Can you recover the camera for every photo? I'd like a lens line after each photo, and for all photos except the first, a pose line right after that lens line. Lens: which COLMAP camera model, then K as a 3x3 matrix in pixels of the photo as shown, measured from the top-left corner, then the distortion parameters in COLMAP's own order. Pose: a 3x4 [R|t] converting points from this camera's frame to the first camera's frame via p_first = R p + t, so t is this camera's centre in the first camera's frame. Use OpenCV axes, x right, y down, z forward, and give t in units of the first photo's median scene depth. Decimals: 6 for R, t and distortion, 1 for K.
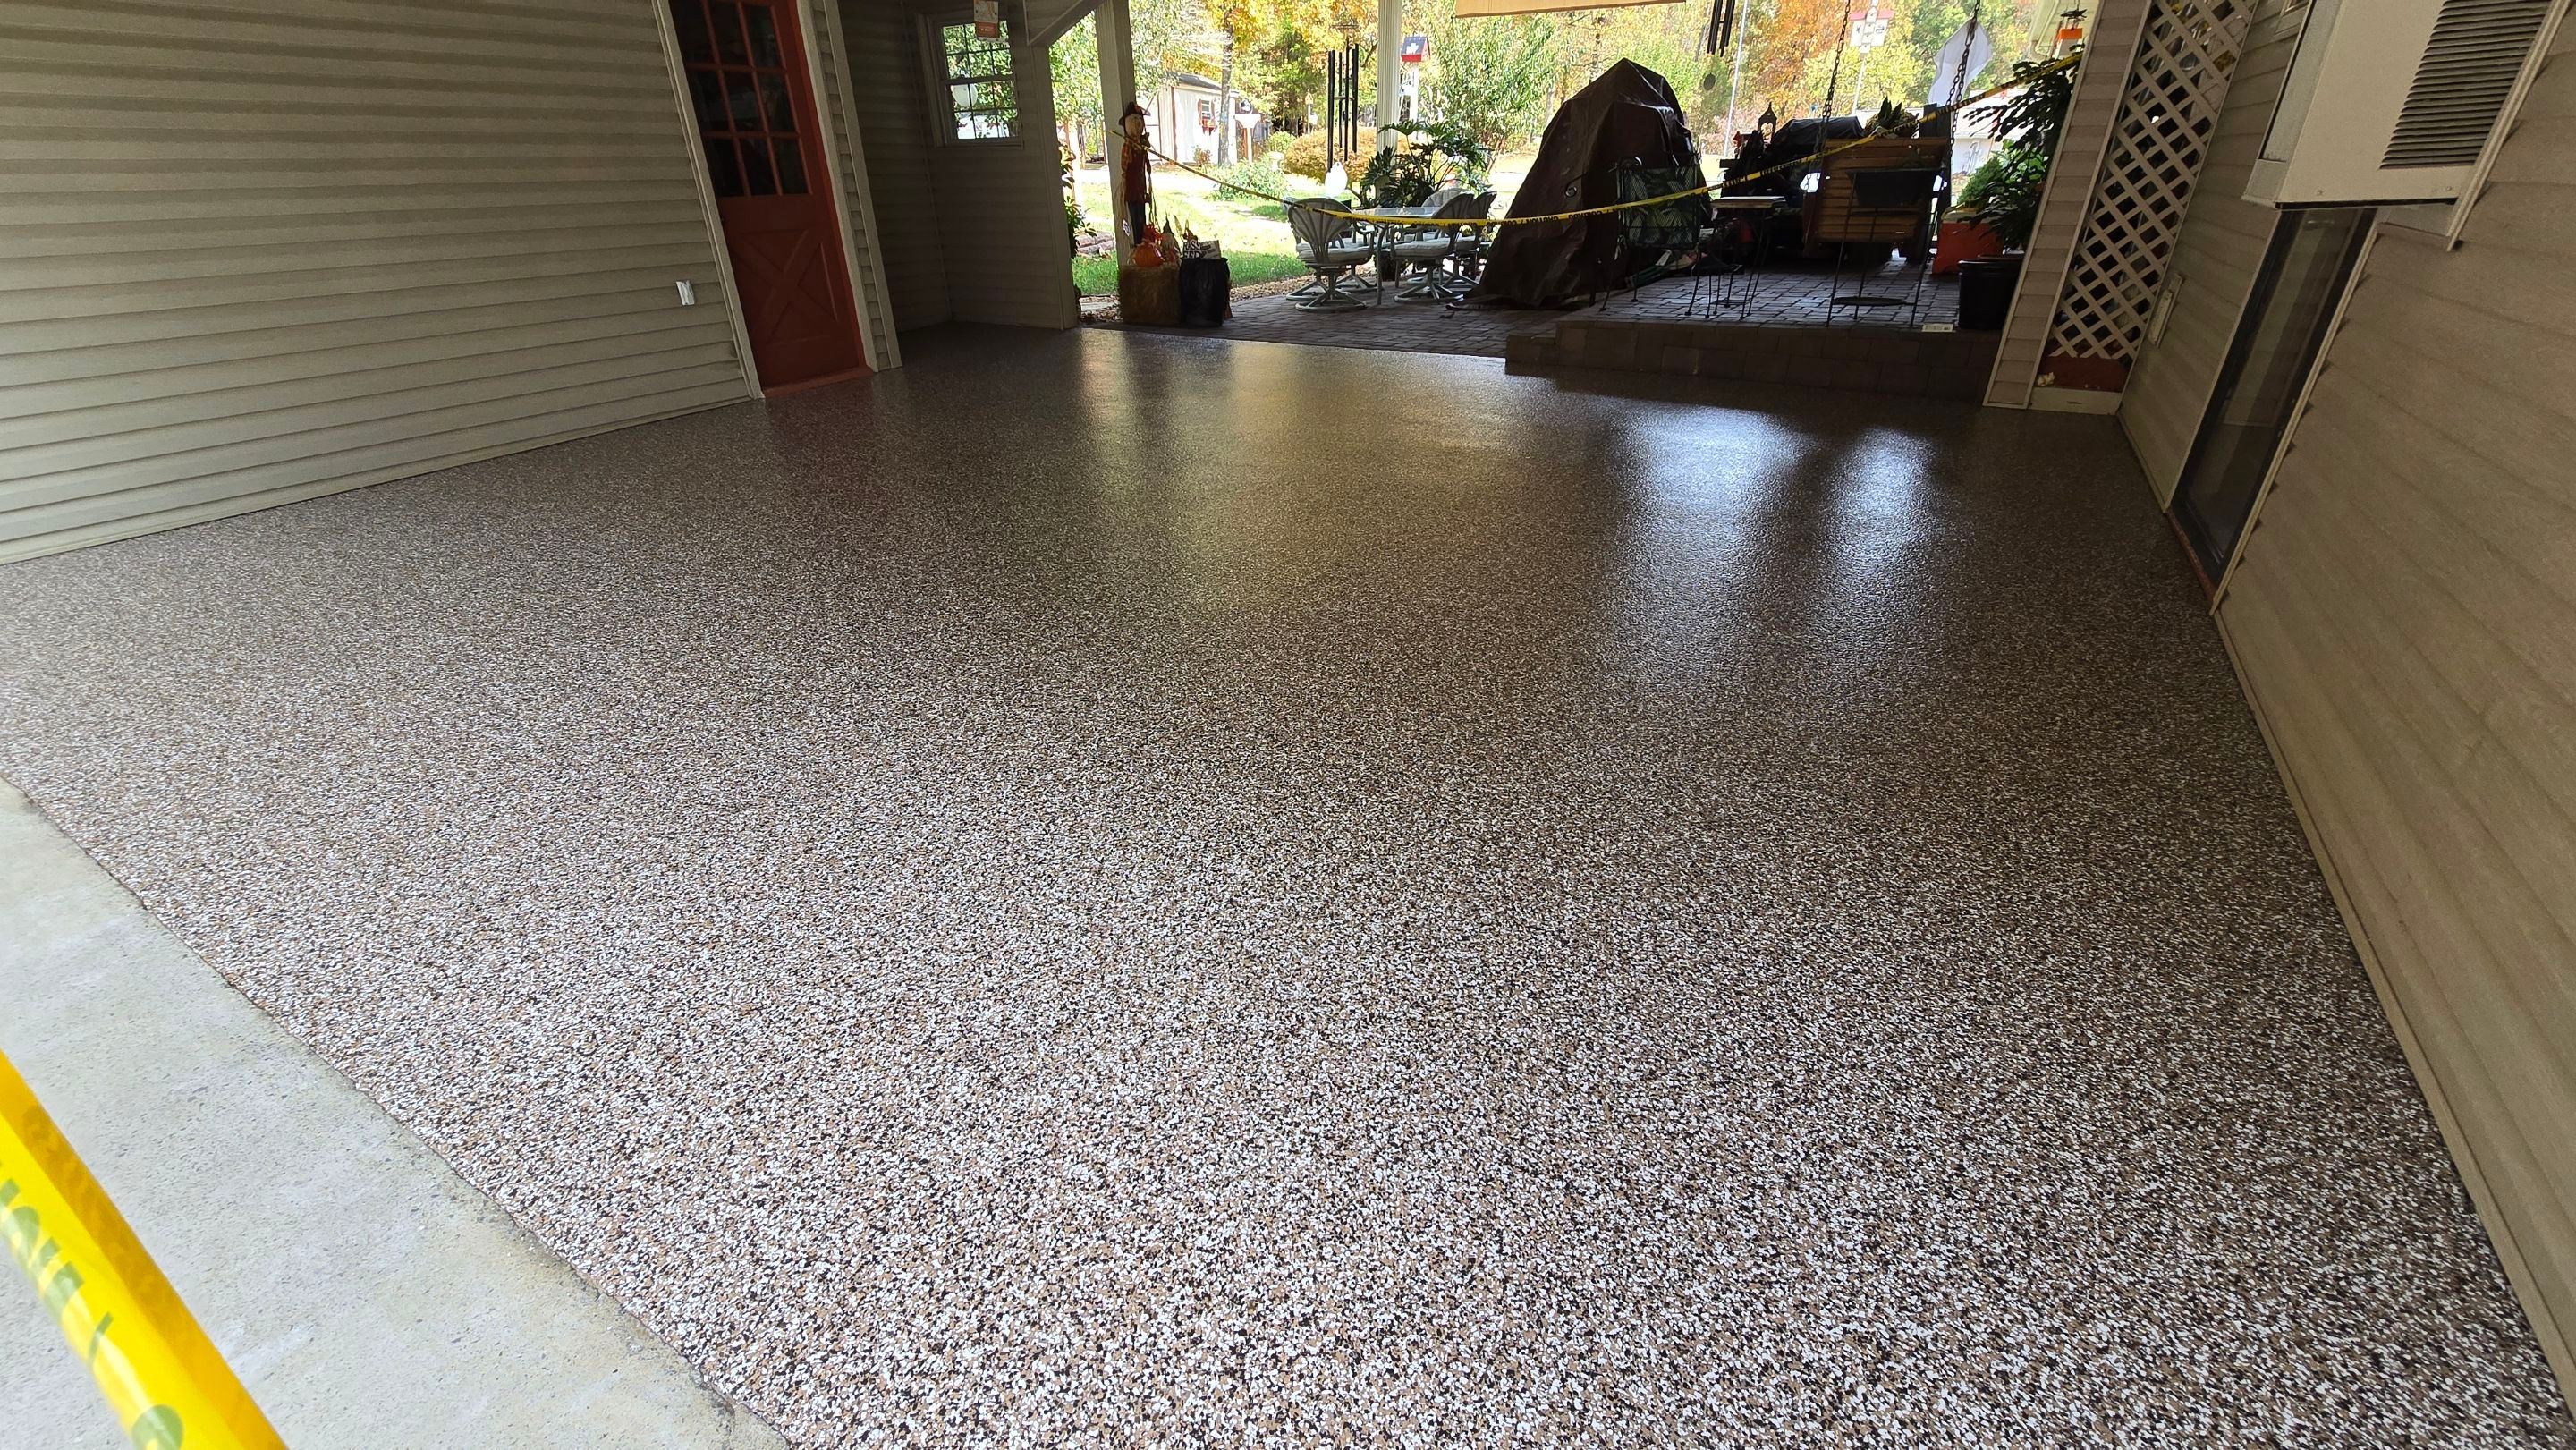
lens RADIAL K [[1044.1, 0, 1287.6], [0, 1044.1, 730.2], [0, 0, 1]] dist [0.000155, -0.000010]
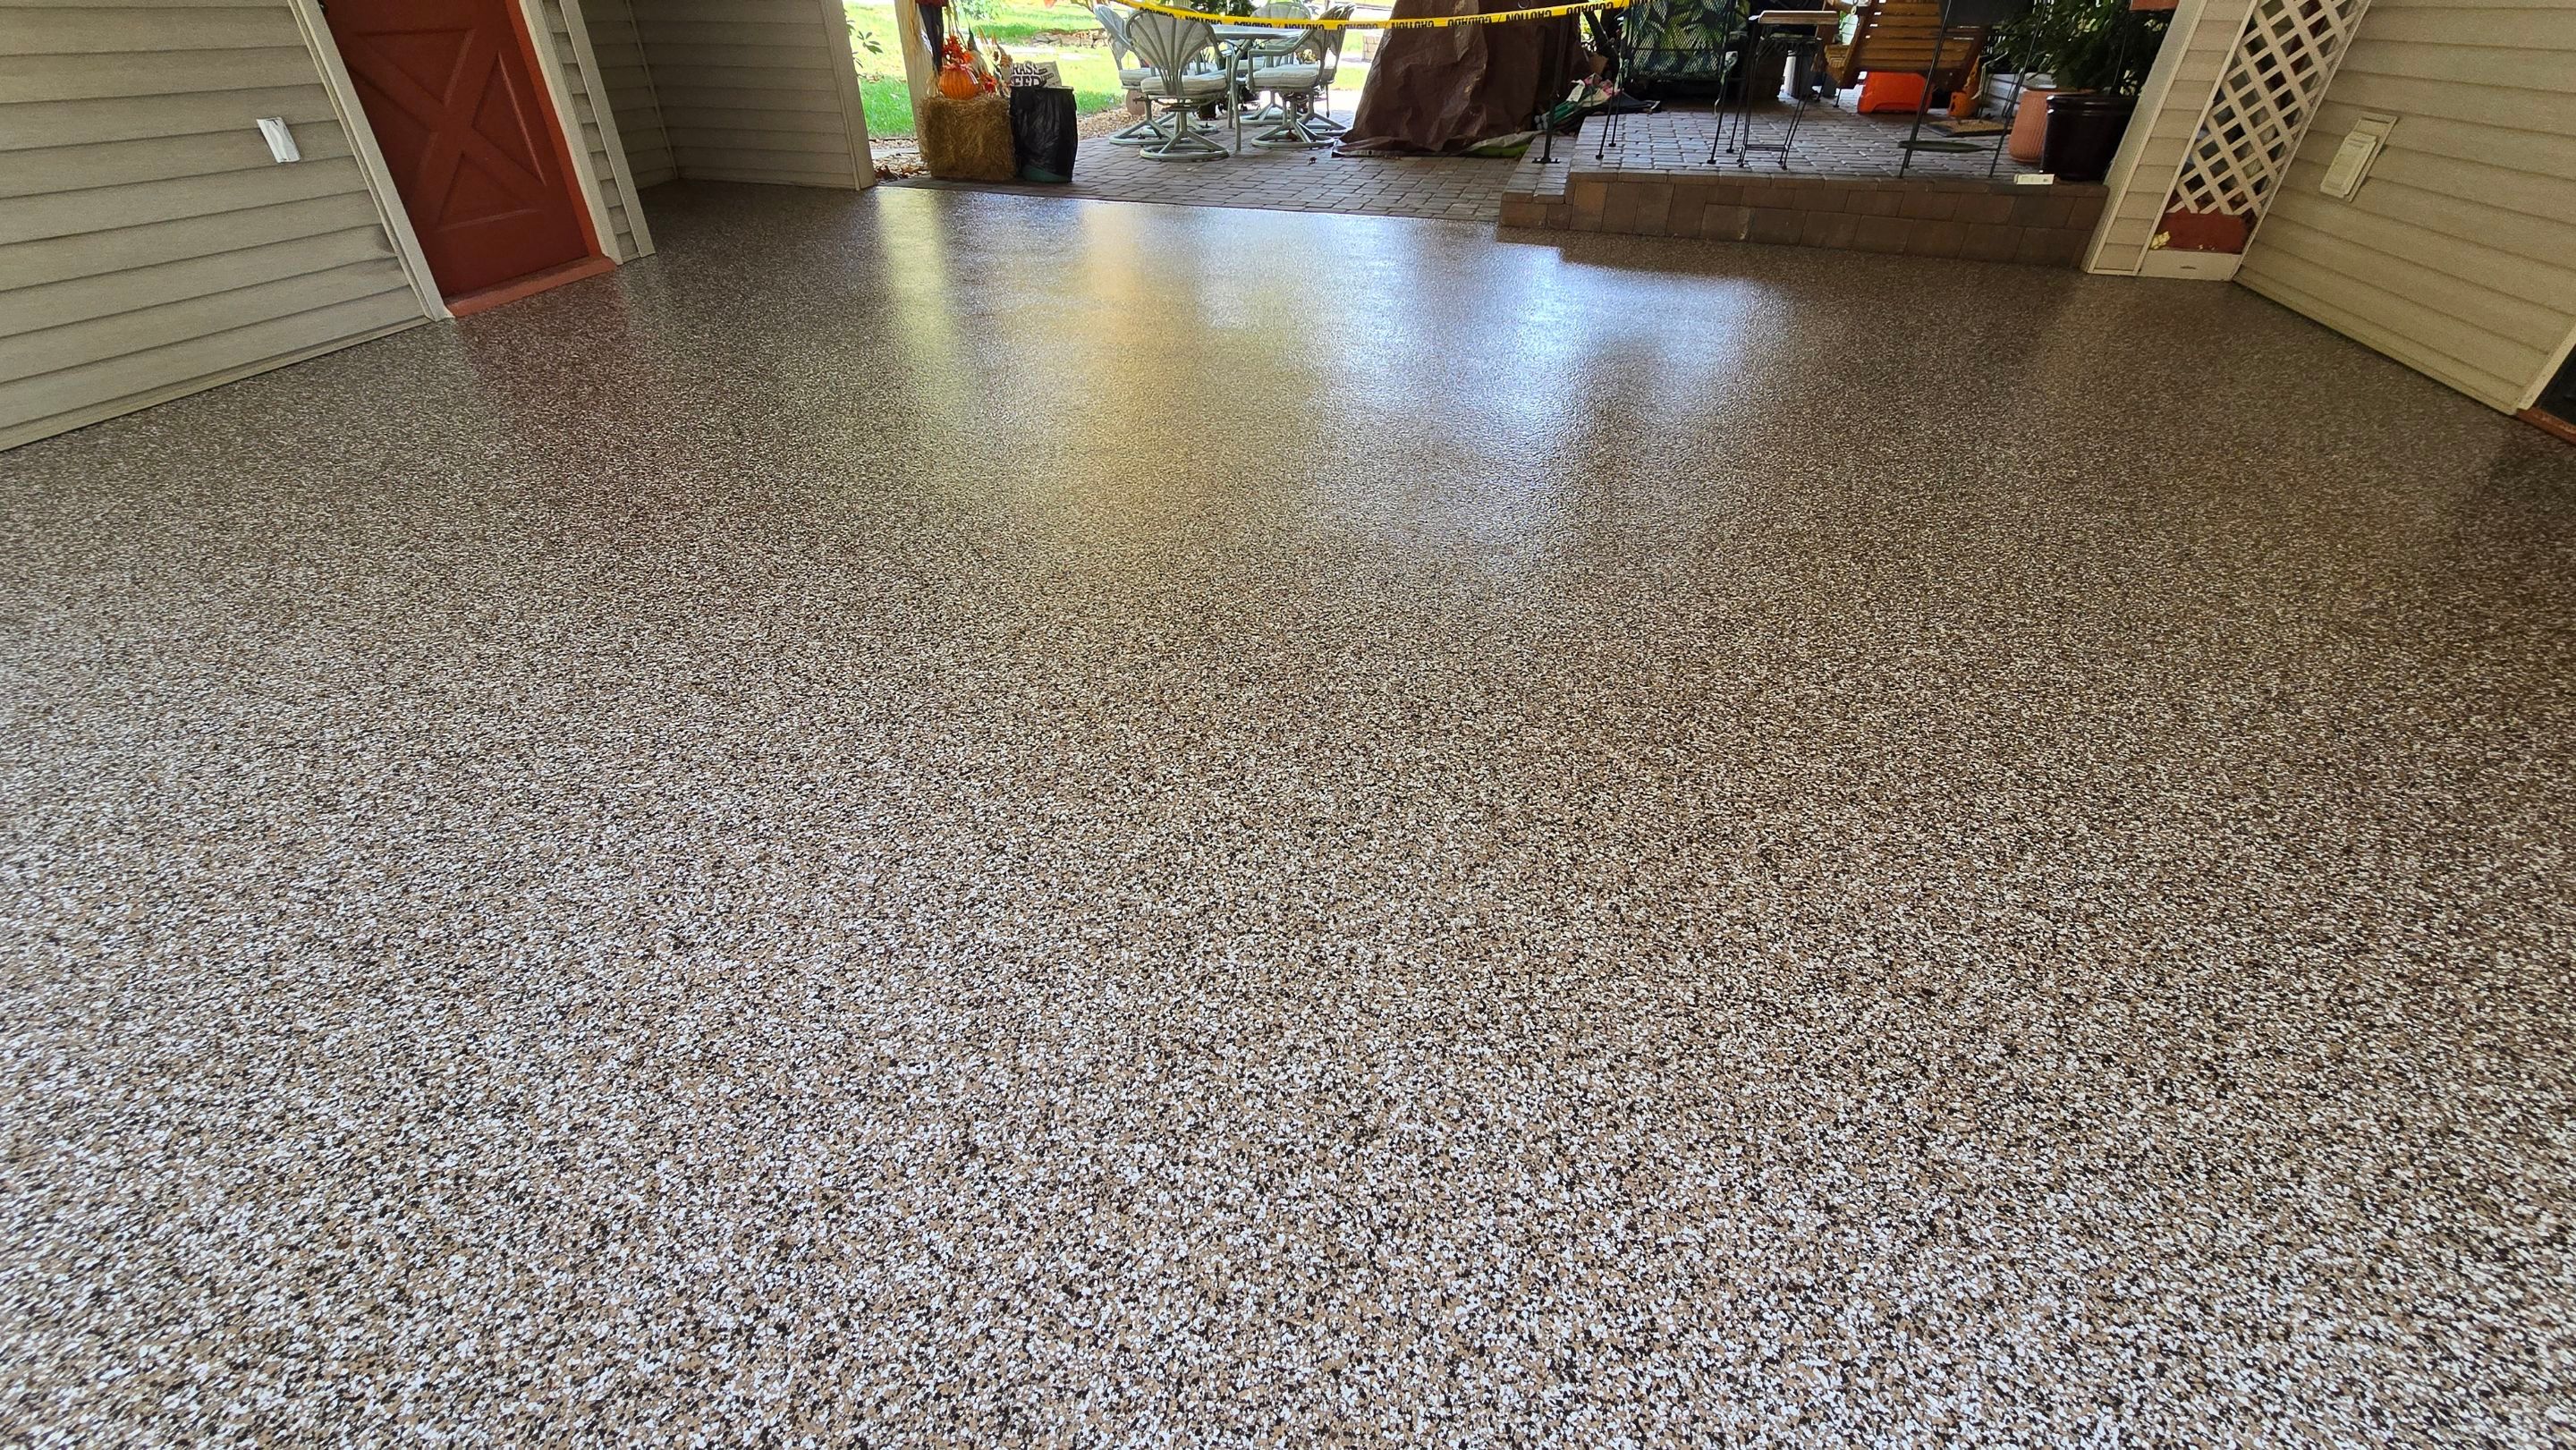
lens RADIAL K [[1044.1, 0, 1281.6], [0, 1044.1, 714.9], [0, 0, 1]] dist [0.000155, -0.000010]
pose [[0.962225, -0.133633, 0.237205, -0.210912], [0.106294, 0.986500, 0.124576, -0.112082], [-0.250650, -0.094657, 0.963439, 0.260932]]
